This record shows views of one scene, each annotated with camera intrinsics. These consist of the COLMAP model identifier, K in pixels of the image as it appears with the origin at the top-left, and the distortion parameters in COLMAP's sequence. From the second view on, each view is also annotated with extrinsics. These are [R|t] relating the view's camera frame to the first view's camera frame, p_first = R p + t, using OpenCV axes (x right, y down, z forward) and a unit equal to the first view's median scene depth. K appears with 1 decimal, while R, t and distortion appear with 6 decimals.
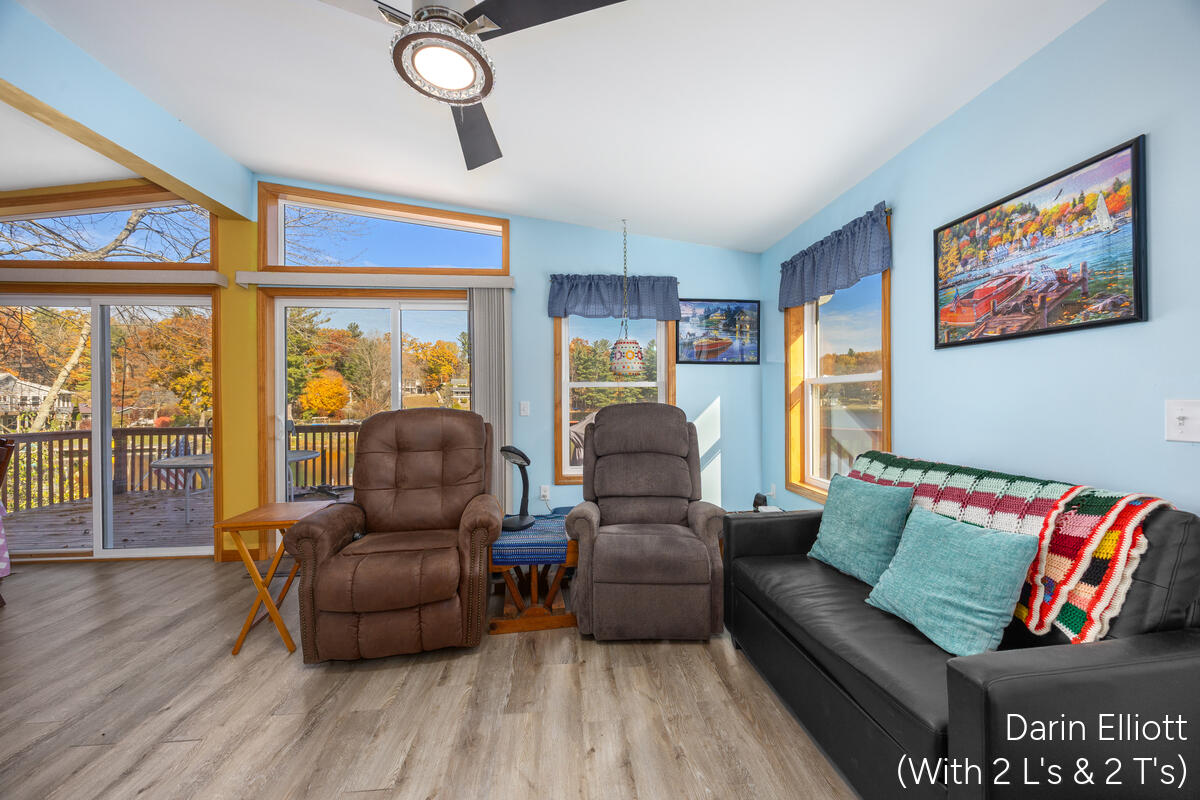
lens RADIAL K [[456.6, 0, 603.0], [0, 456.6, 401.6], [0, 0, 1]] dist [-0.006983, -0.000021]
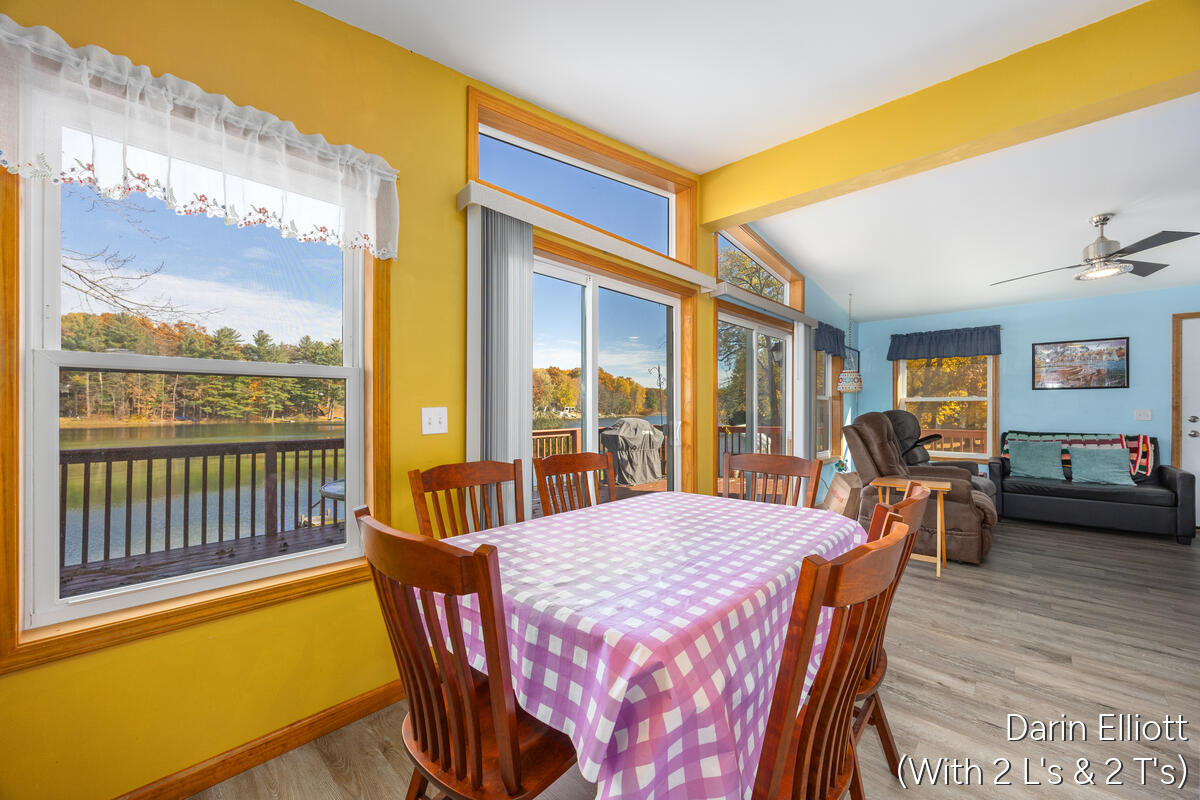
lens RADIAL K [[464.2, 0, 589.8], [0, 464.2, 406.5], [0, 0, 1]] dist [-0.004155, 0.000148]
pose [[0.759612, 0.013049, 0.650246, -2.609369], [-0.005972, 0.999897, -0.013089, 0.026727], [-0.650350, 0.006059, 0.759611, 0.577019]]
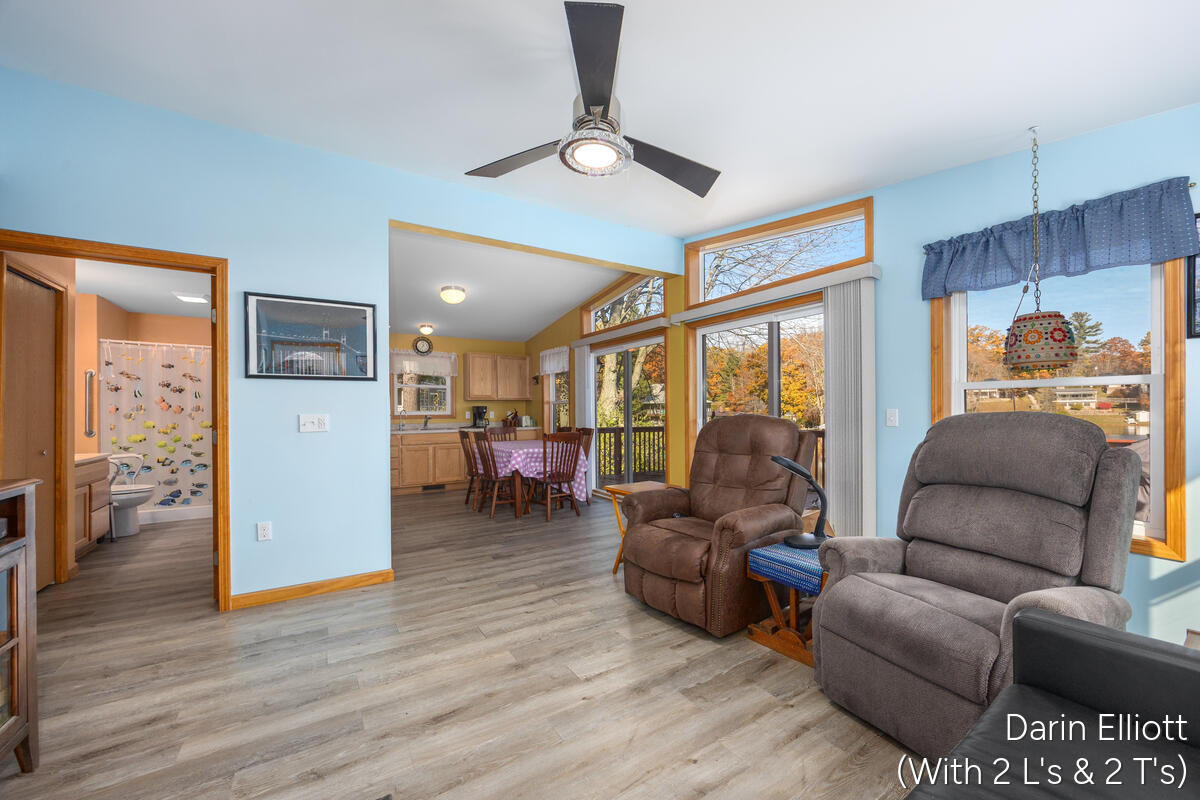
lens RADIAL K [[462.6, 0, 607.1], [0, 462.6, 412.2], [0, 0, 1]] dist [-0.009597, -0.000158]
pose [[0.453295, 0.010555, -0.891298, 0.547702], [-0.001684, 0.999938, 0.010986, -0.004322], [0.891359, -0.003479, 0.453285, 0.265916]]
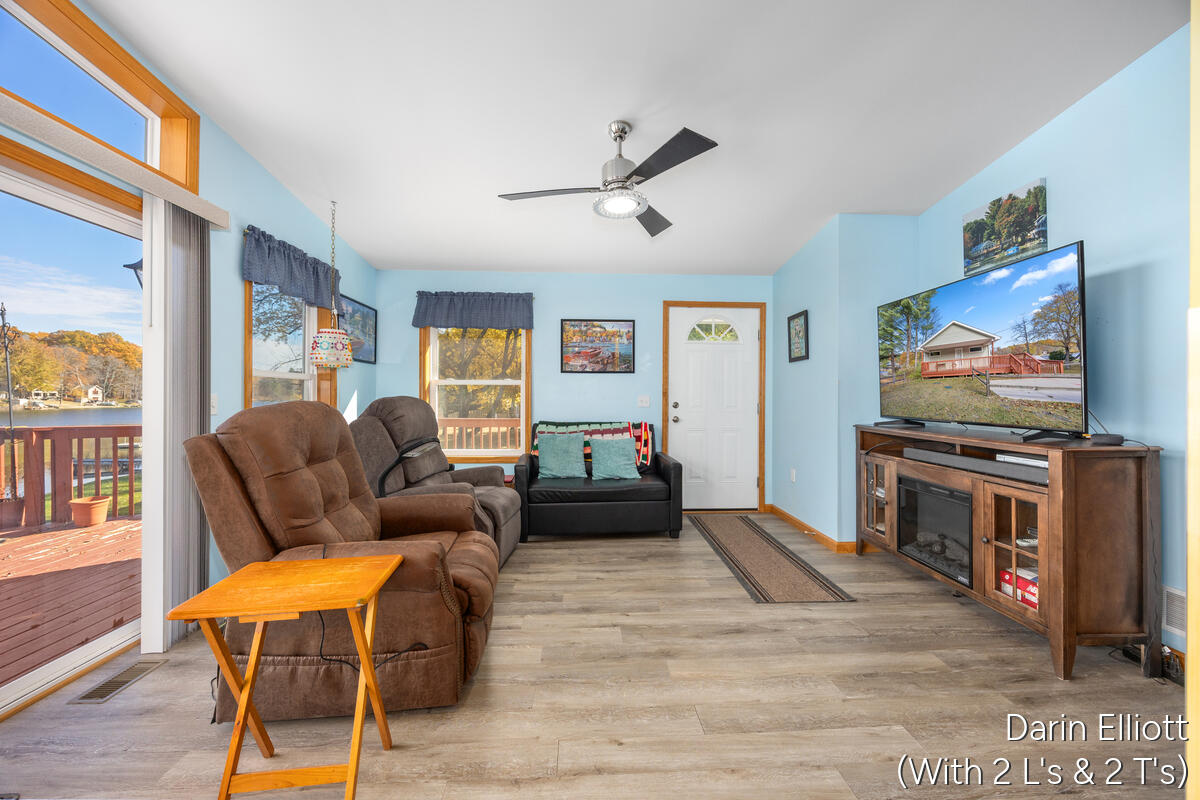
lens RADIAL K [[456.6, 0, 603.0], [0, 456.6, 401.6], [0, 0, 1]] dist [-0.006983, -0.000021]
pose [[0.043201, -0.005179, 0.999053, -1.350406], [0.001425, 0.999986, 0.005122, 0.013856], [-0.999065, 0.001203, 0.043208, 0.629449]]
